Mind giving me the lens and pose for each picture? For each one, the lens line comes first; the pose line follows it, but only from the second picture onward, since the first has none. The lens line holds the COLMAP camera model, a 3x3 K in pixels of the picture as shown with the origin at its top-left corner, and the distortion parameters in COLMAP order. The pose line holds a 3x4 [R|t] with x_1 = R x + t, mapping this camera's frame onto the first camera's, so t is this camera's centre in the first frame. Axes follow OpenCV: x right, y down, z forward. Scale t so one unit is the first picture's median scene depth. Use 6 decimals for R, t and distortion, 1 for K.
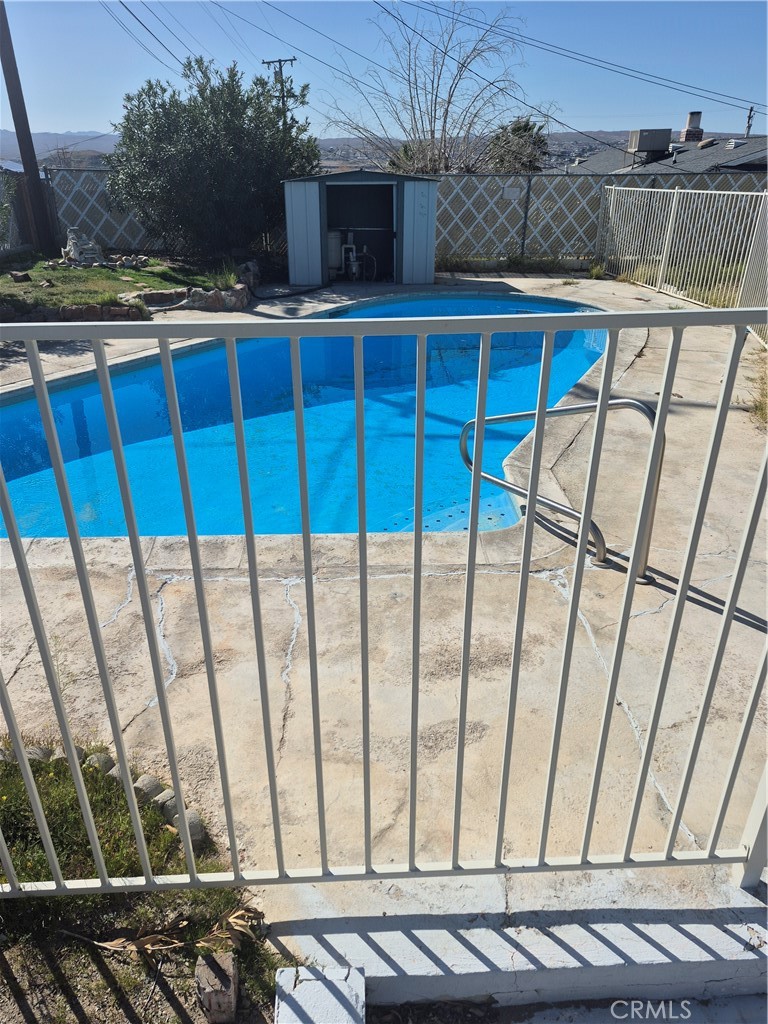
lens RADIAL K [[695.6, 0, 384.0], [0, 695.6, 512.0], [0, 0, 1]] dist [0.124000, -0.154369]
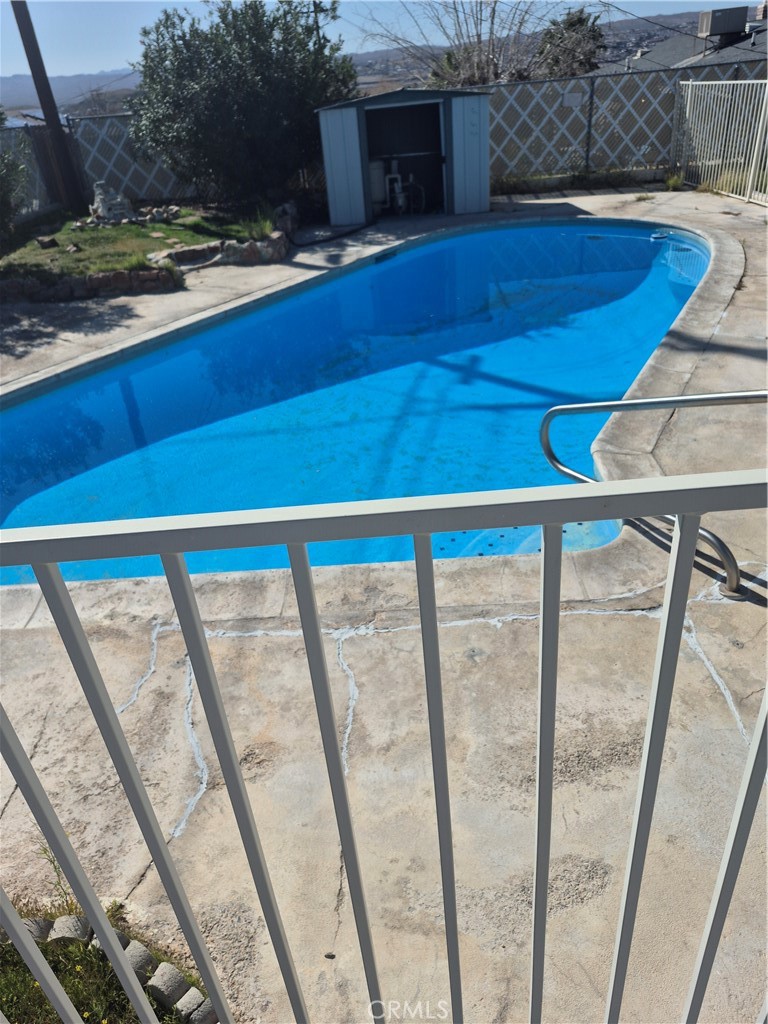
lens RADIAL K [[707.4, 0, 390.7], [0, 707.4, 499.2], [0, 0, 1]] dist [0.082016, -0.096667]
pose [[0.995883, -0.047704, -0.077077, -0.001947], [0.053491, 0.995759, 0.074858, -0.035895], [0.073179, -0.078673, 0.994211, 0.057873]]
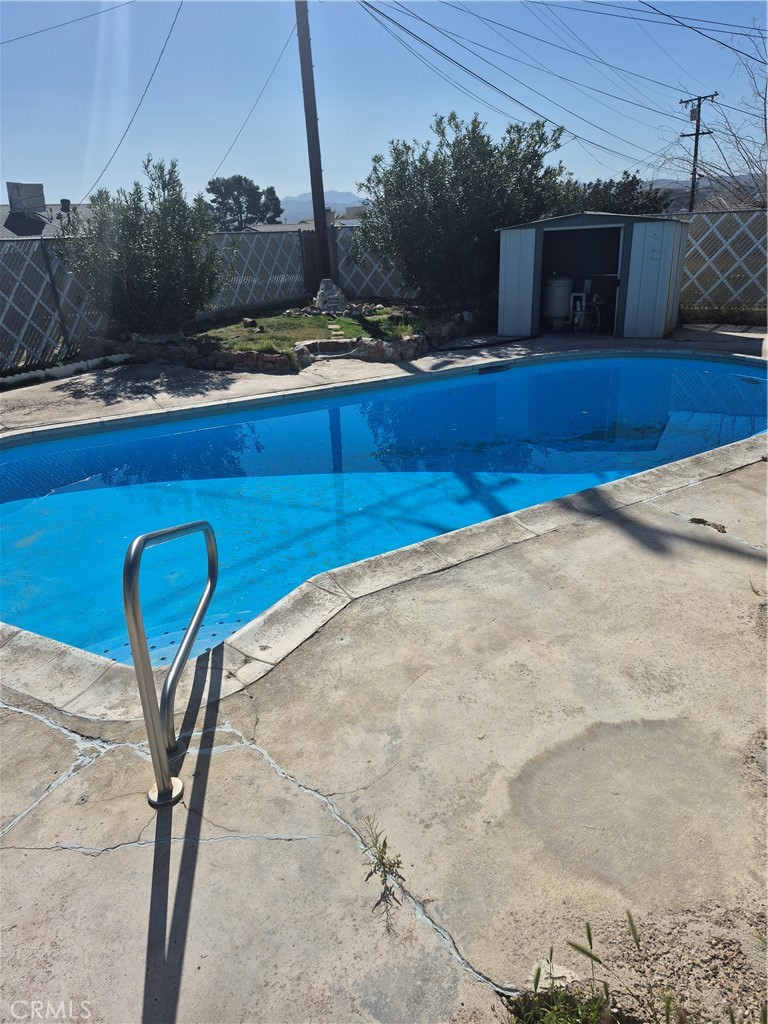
lens RADIAL K [[707.4, 0, 390.7], [0, 707.4, 499.2], [0, 0, 1]] dist [0.082016, -0.096667]
pose [[0.855477, 0.149279, -0.495858, 0.260826], [-0.183597, 0.982780, -0.020882, -0.064876], [0.484202, 0.108902, 0.868153, 0.138673]]
